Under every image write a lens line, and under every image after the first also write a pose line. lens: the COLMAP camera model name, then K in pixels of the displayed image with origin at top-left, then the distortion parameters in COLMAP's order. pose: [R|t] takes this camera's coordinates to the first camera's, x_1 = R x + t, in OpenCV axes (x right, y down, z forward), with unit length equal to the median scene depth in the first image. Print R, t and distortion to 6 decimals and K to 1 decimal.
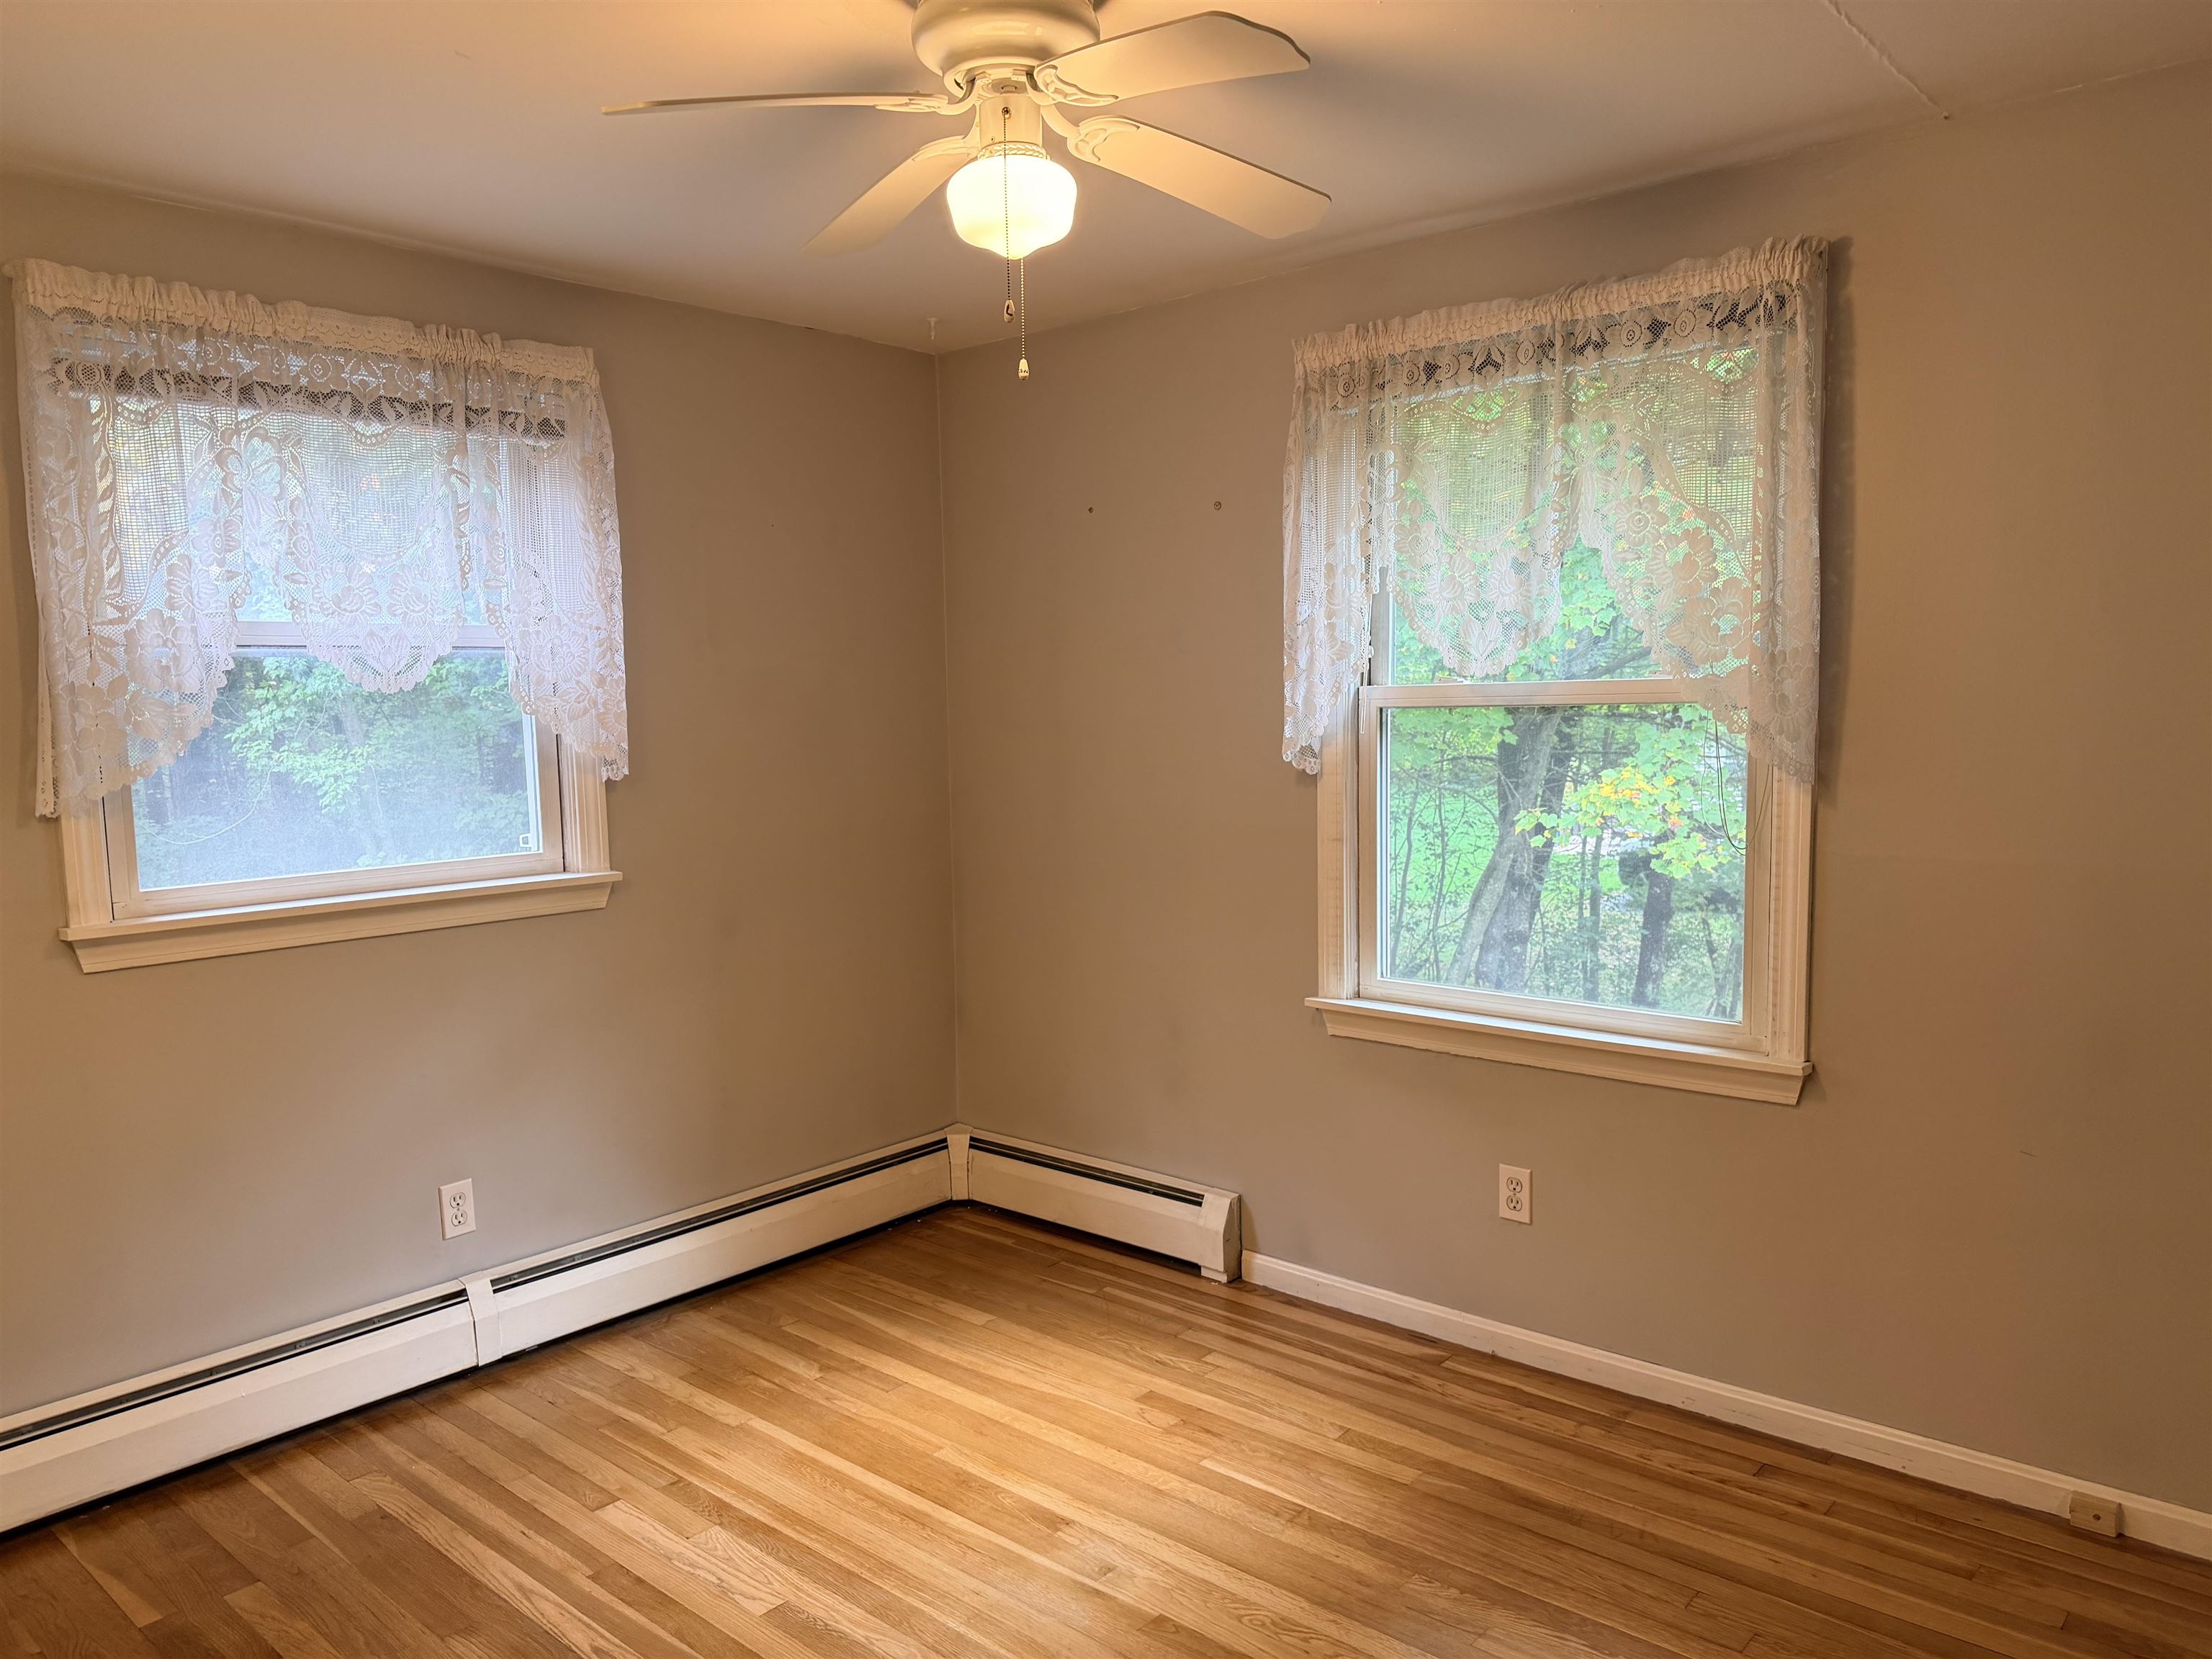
lens RADIAL K [[1558.0, 0, 1106.0], [0, 1558.0, 829.5], [0, 0, 1]] dist [0.077529, -0.030555]
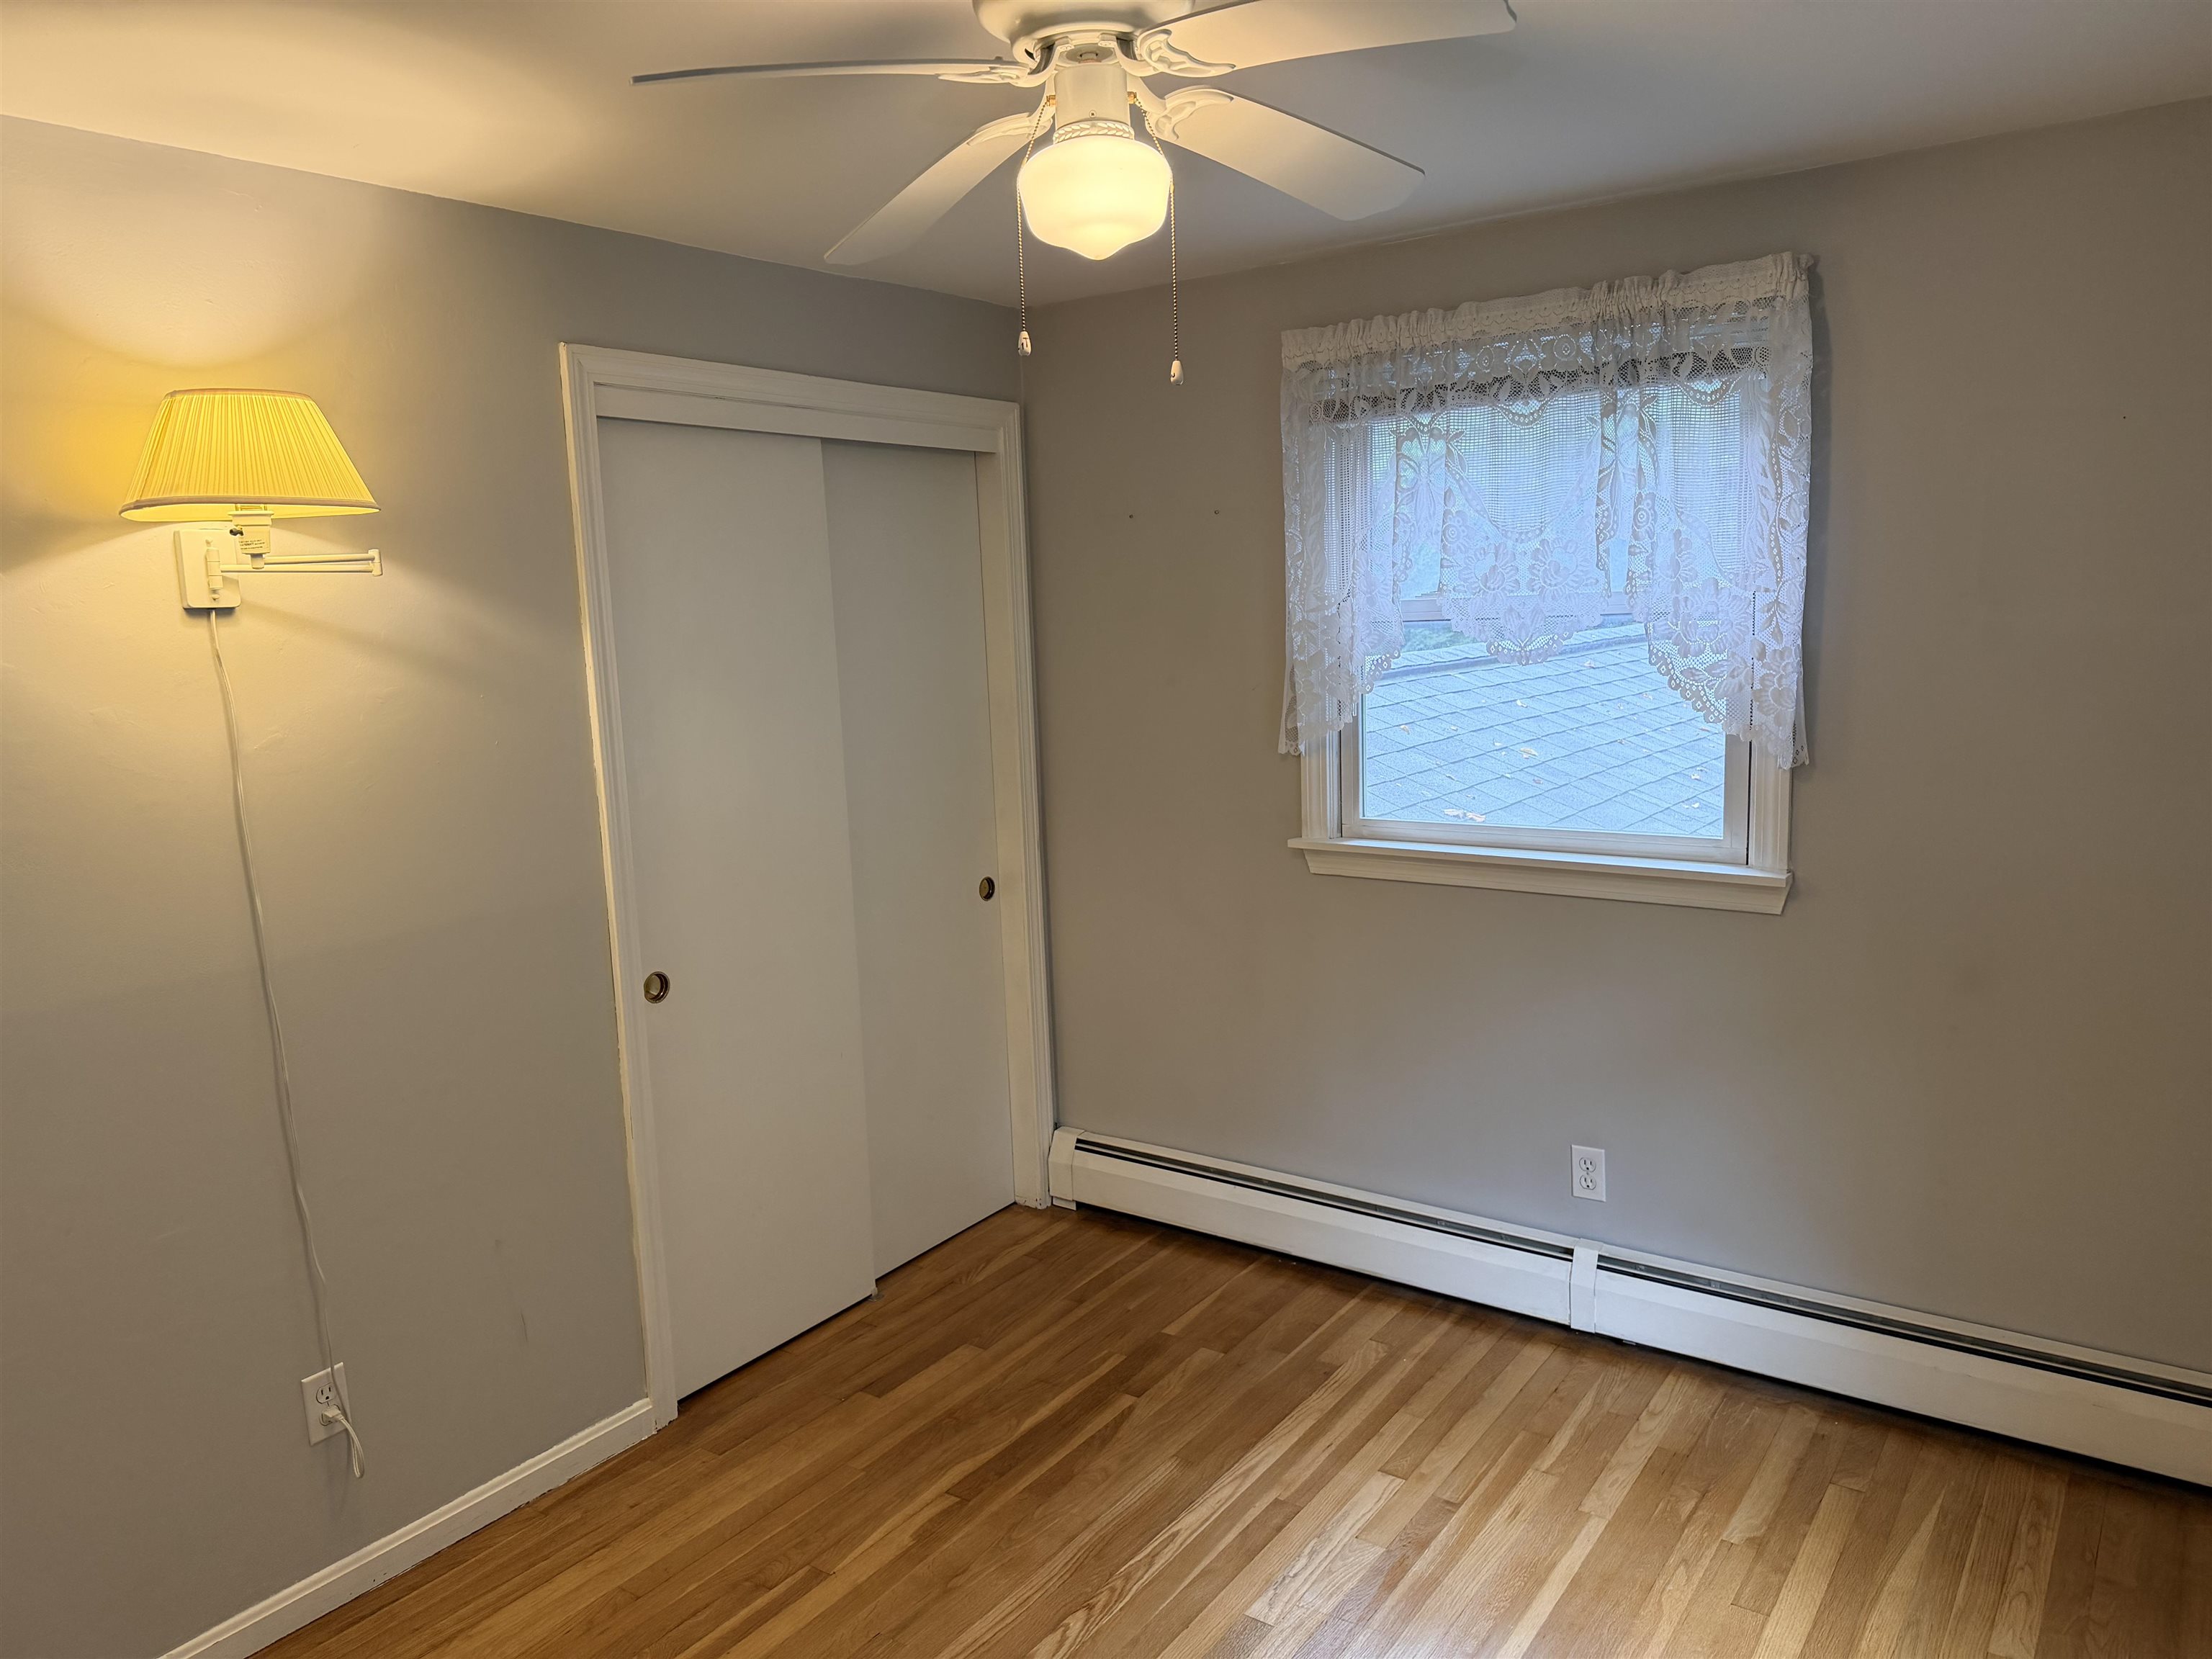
lens RADIAL K [[1588.9, 0, 1106.0], [0, 1588.9, 829.5], [0, 0, 1]] dist [0.017274, 0.003021]
pose [[0.111063, 0.167497, -0.979597, 0.566650], [-0.054202, 0.985249, 0.162319, -0.137240], [0.992334, 0.035069, 0.118503, 0.623703]]
